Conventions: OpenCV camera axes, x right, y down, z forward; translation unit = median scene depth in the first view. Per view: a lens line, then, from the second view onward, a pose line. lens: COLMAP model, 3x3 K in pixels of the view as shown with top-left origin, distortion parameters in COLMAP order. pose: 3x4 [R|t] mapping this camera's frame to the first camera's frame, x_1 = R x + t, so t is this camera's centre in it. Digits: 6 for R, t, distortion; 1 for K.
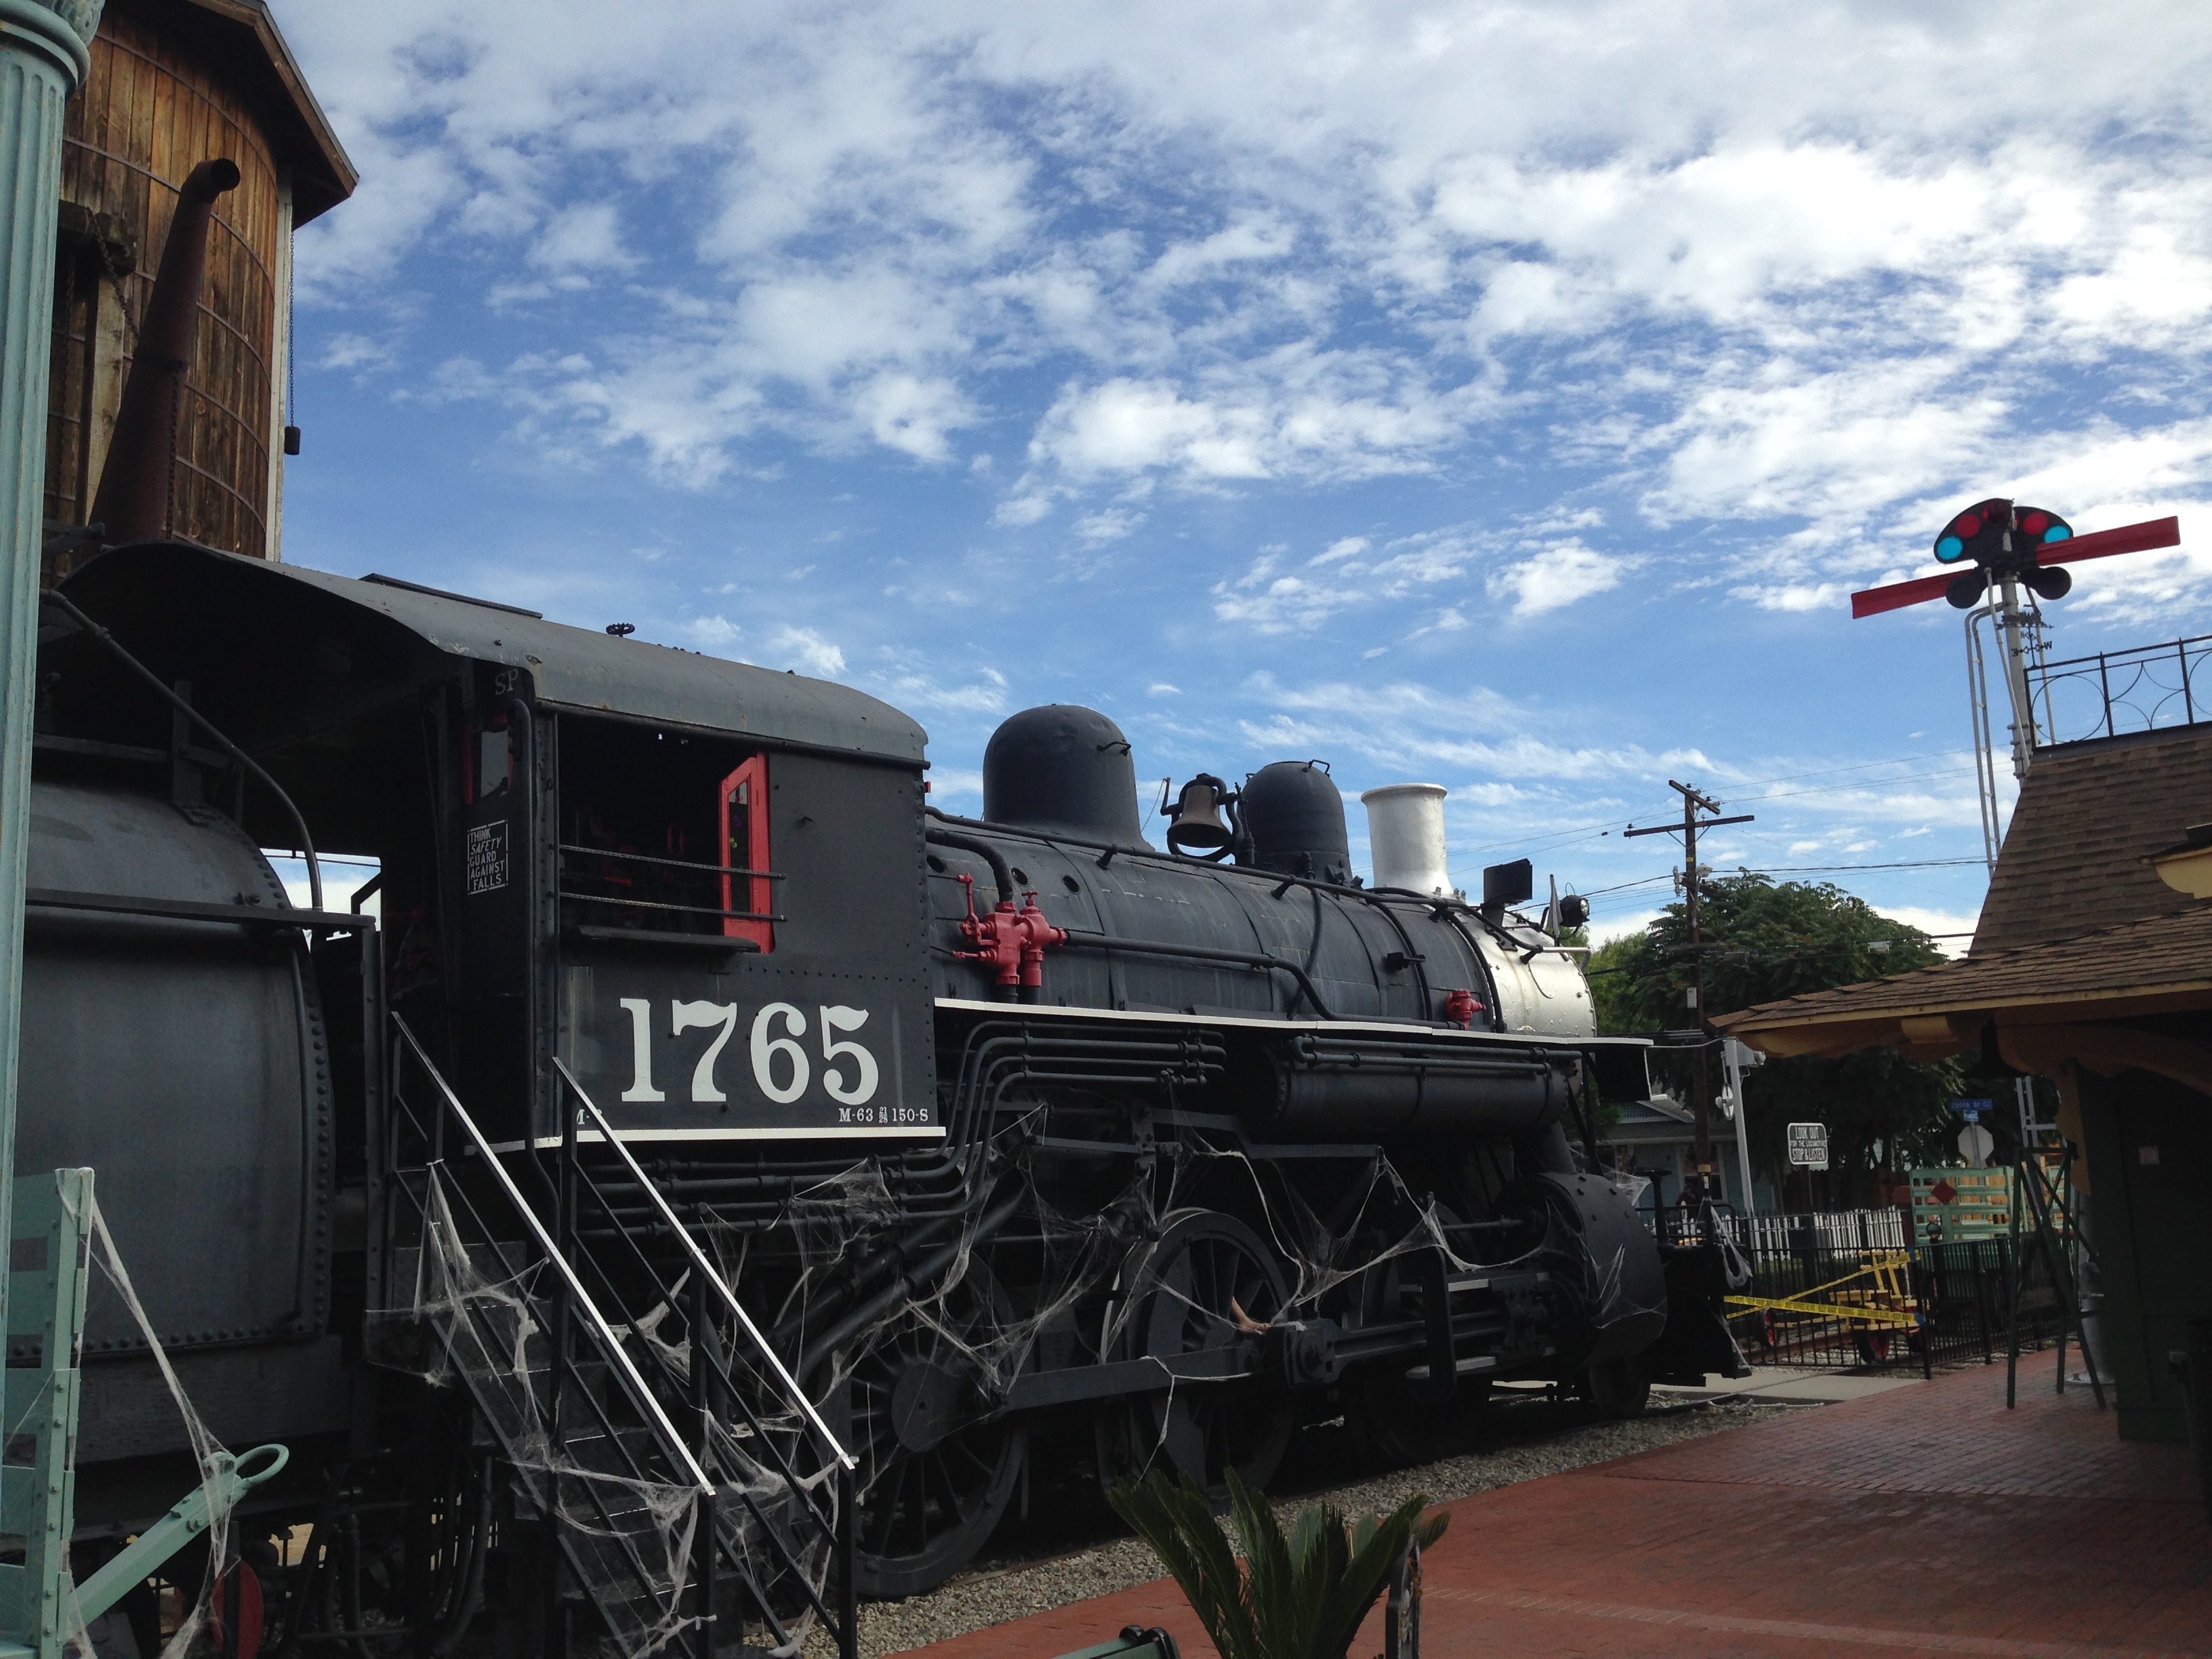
lens RADIAL K [[2054.8, 0, 1114.2], [0, 2054.8, 831.5], [0, 0, 1]] dist [0.078745, -0.104507]
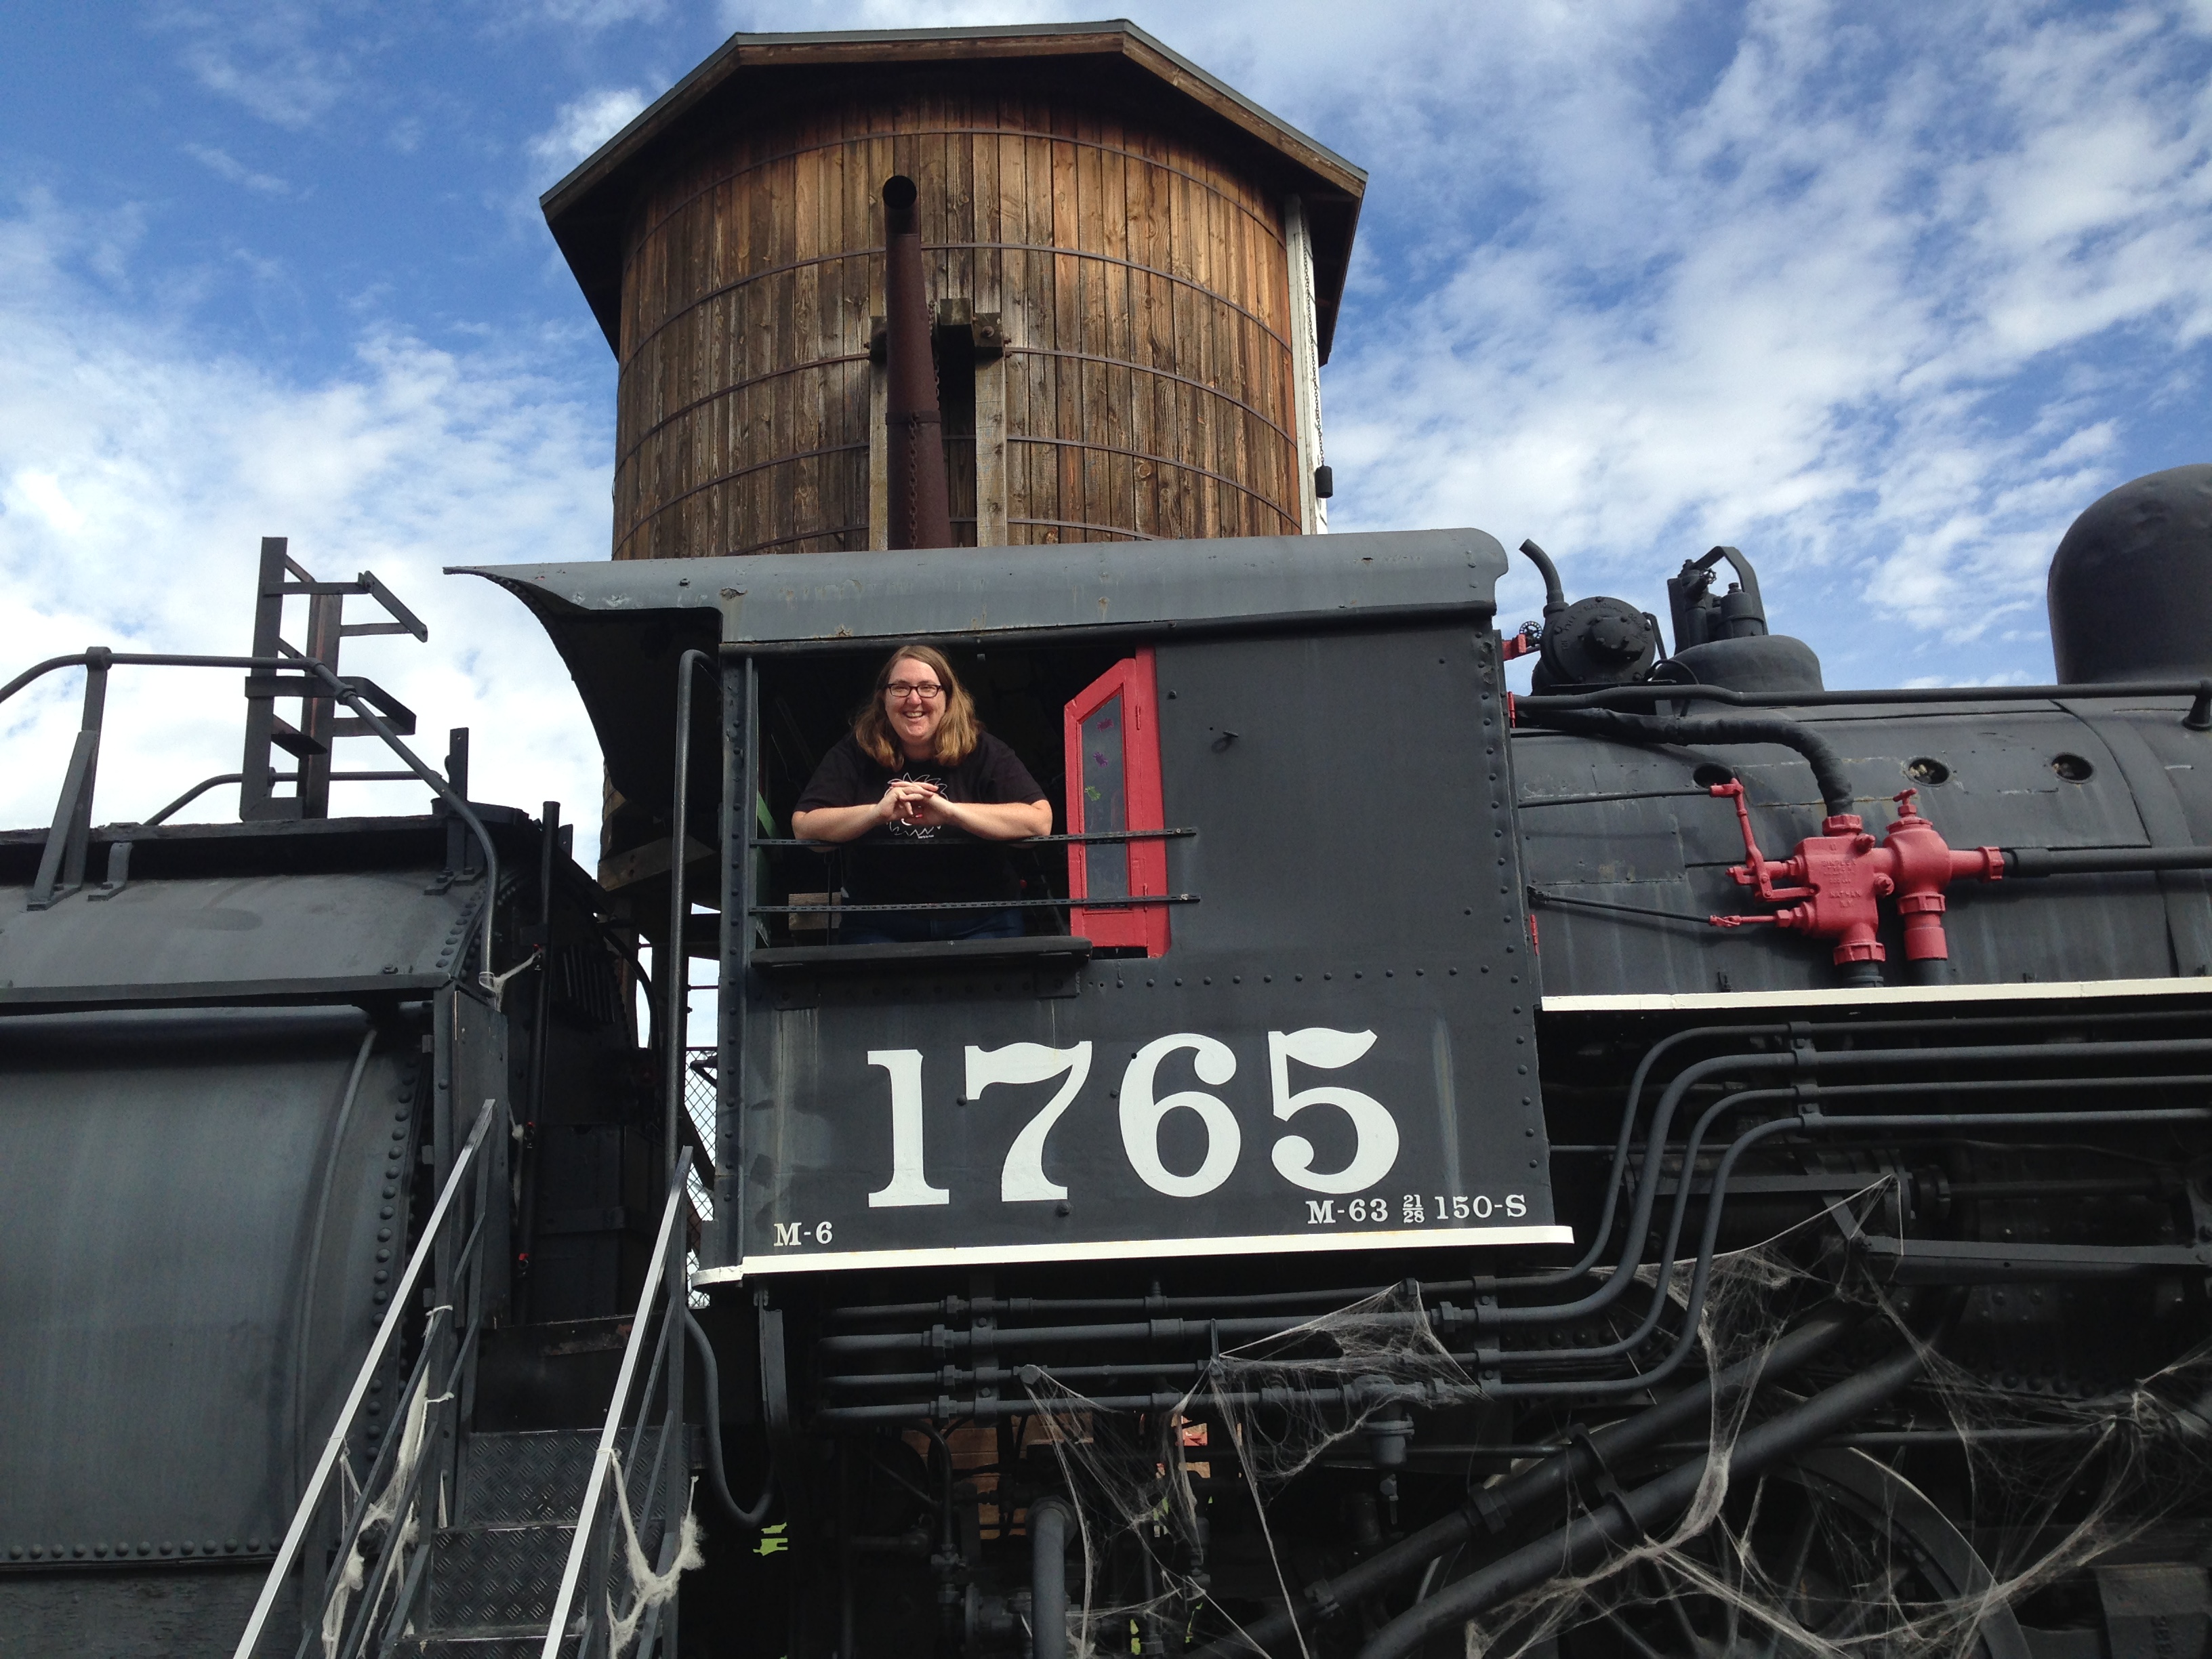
lens RADIAL K [[2054.8, 0, 1114.2], [0, 2054.8, 831.5], [0, 0, 1]] dist [0.078745, -0.104507]
pose [[0.628974, -0.193818, -0.752879, 0.291590], [0.142762, 0.980751, -0.133213, 0.100585], [0.764206, -0.023695, 0.644537, 0.577141]]
